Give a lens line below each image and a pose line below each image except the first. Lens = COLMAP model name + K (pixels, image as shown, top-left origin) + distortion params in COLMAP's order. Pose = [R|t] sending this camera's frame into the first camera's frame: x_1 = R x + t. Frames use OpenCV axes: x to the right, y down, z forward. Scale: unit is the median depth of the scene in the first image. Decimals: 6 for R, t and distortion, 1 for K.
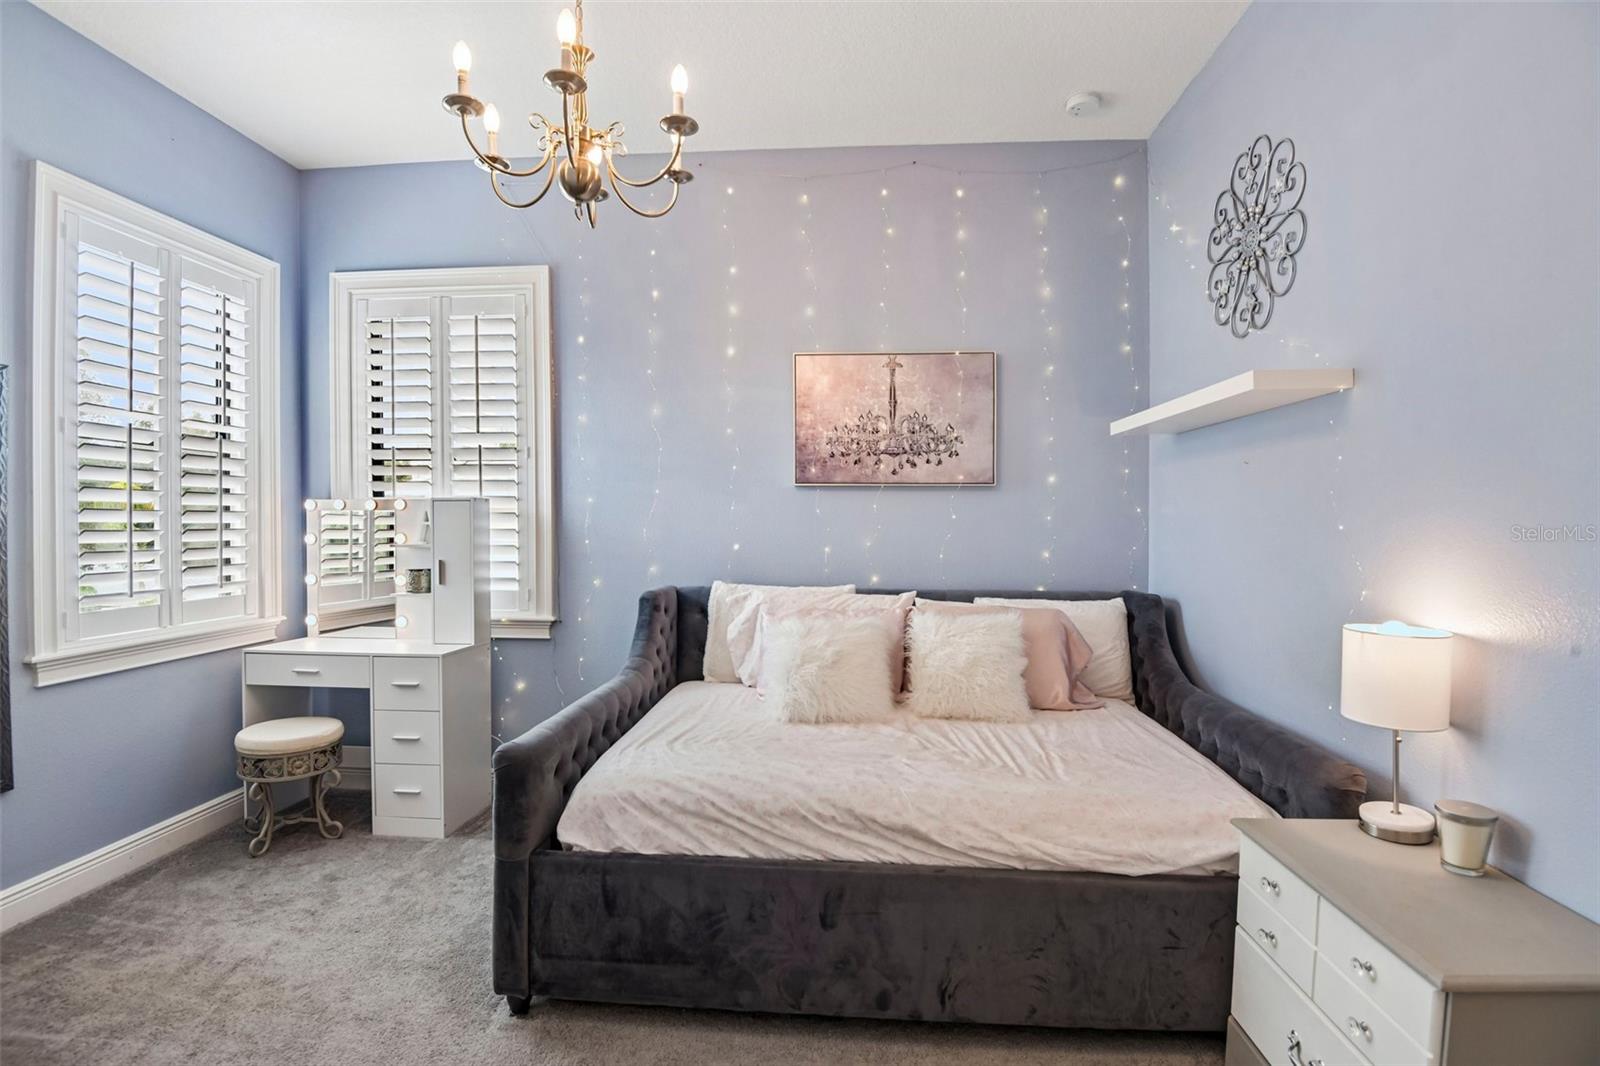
lens RADIAL K [[748.2, 0, 801.1], [0, 748.2, 523.9], [0, 0, 1]] dist [0.002222, -0.026908]
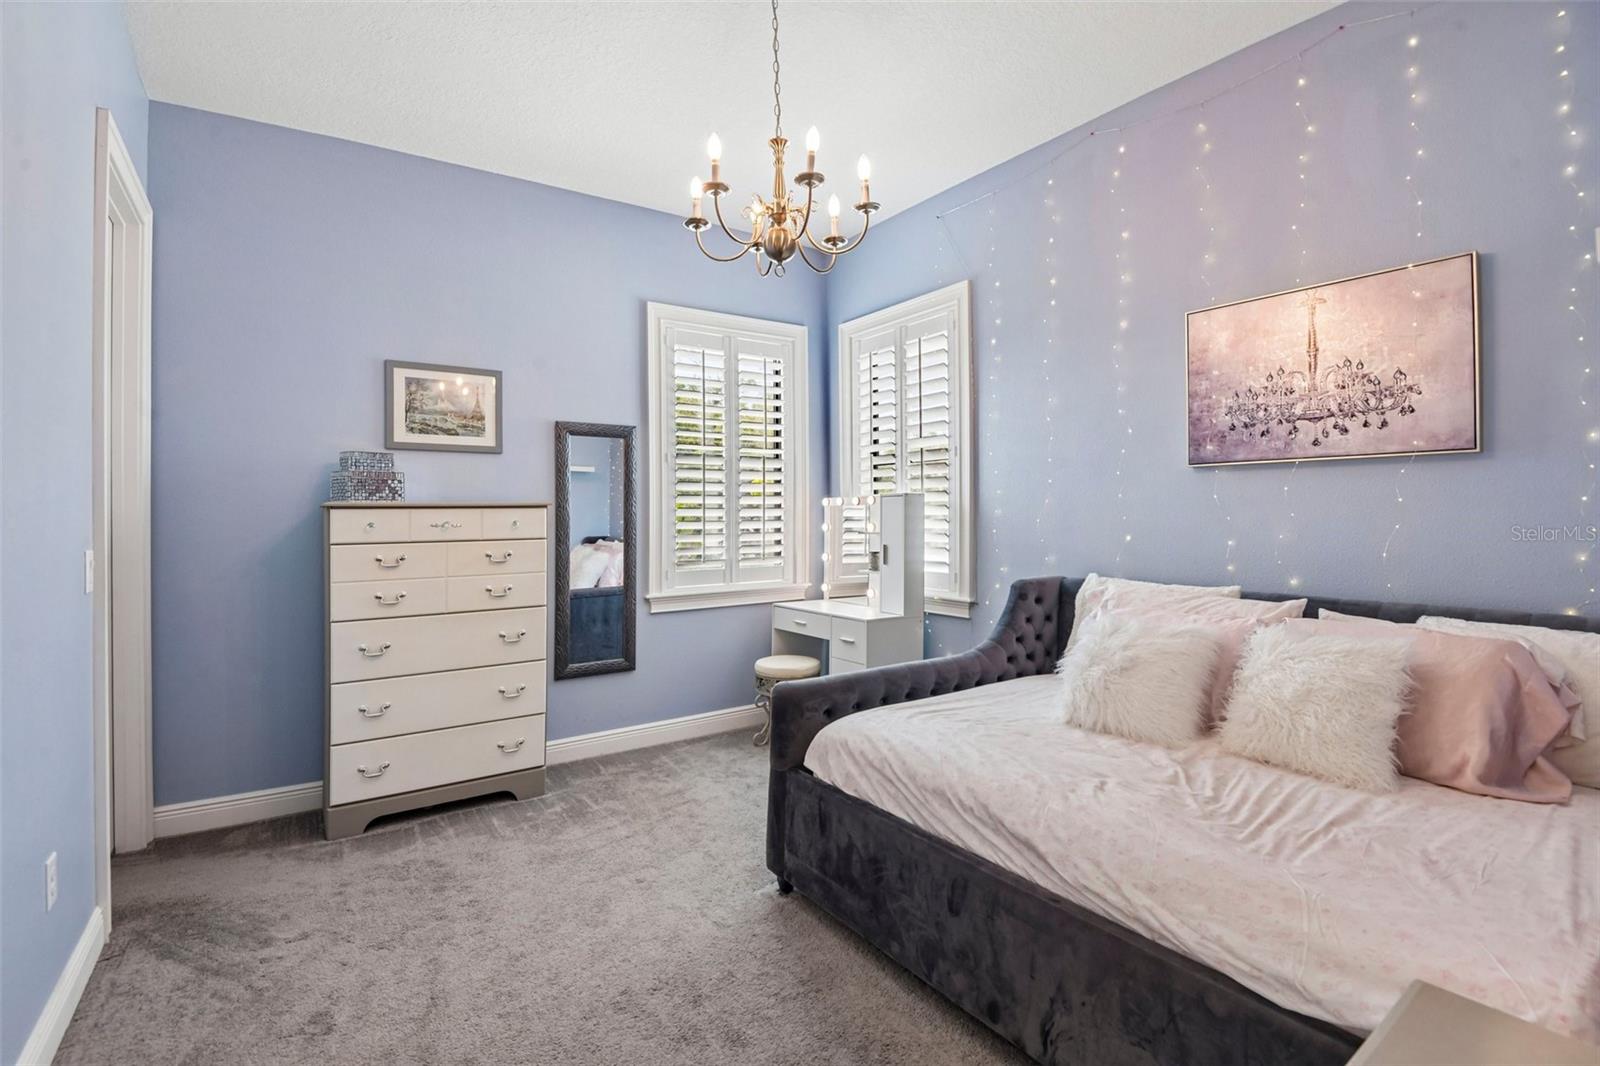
lens RADIAL K [[748.2, 0, 801.1], [0, 748.2, 523.9], [0, 0, 1]] dist [0.002222, -0.026908]
pose [[0.632711, 0.001304, -0.774387, 0.463480], [0.006442, 0.999955, 0.006947, 0.005873], [0.774361, -0.009384, 0.632674, 0.143114]]
